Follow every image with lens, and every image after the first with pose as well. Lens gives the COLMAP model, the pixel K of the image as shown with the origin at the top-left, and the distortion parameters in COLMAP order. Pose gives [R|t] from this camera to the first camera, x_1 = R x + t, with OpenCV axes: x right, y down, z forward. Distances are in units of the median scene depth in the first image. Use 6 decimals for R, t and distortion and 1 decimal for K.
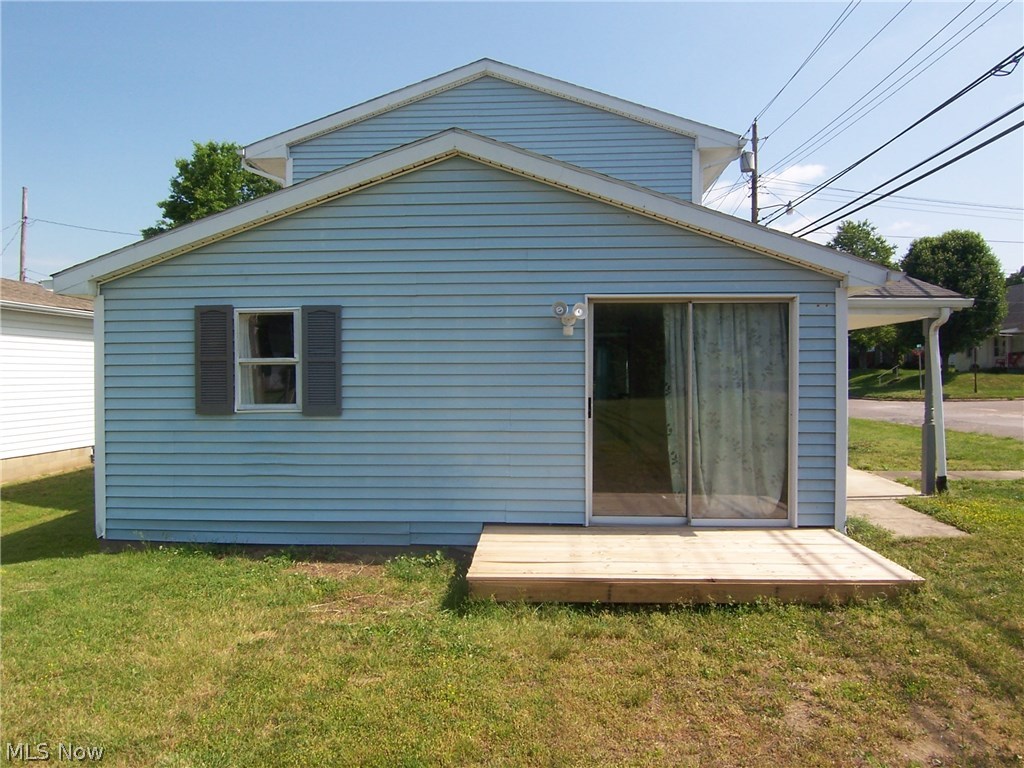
lens RADIAL K [[693.8, 0, 507.1], [0, 693.8, 383.2], [0, 0, 1]] dist [-0.037904, -0.004067]
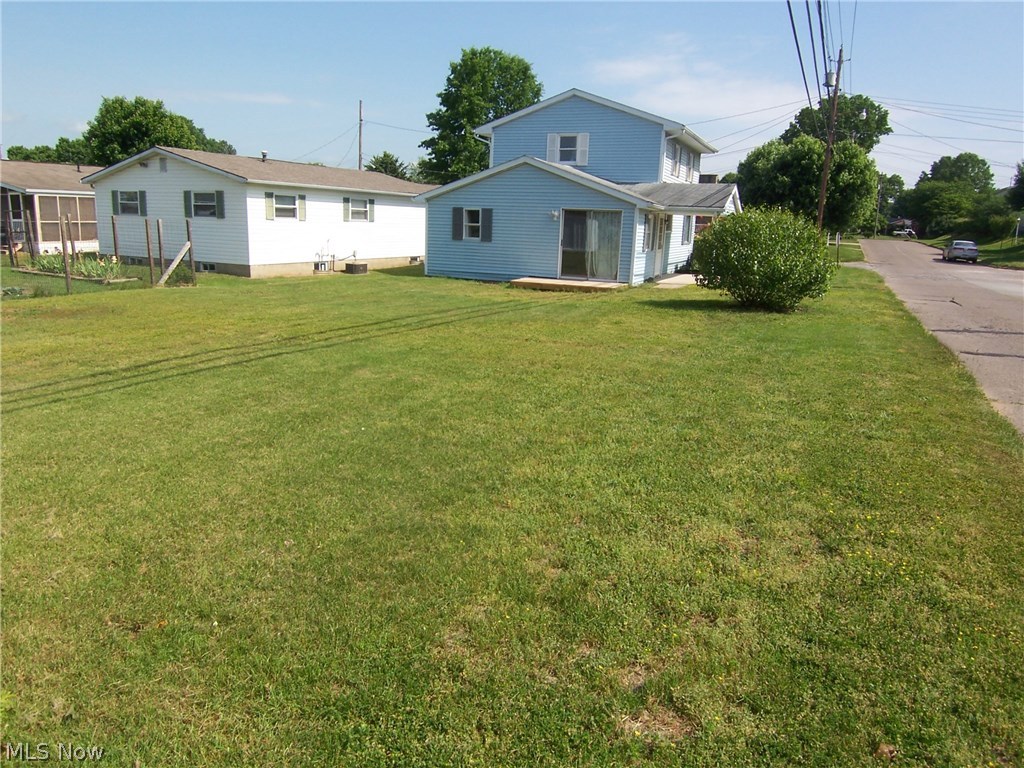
lens RADIAL K [[693.8, 0, 512.2], [0, 693.8, 380.6], [0, 0, 1]] dist [-0.037904, -0.004067]
pose [[0.936568, 0.111046, -0.332429, 0.271885], [-0.039495, 0.975878, 0.214716, -0.005710], [0.348254, -0.187967, 0.918361, -0.566657]]
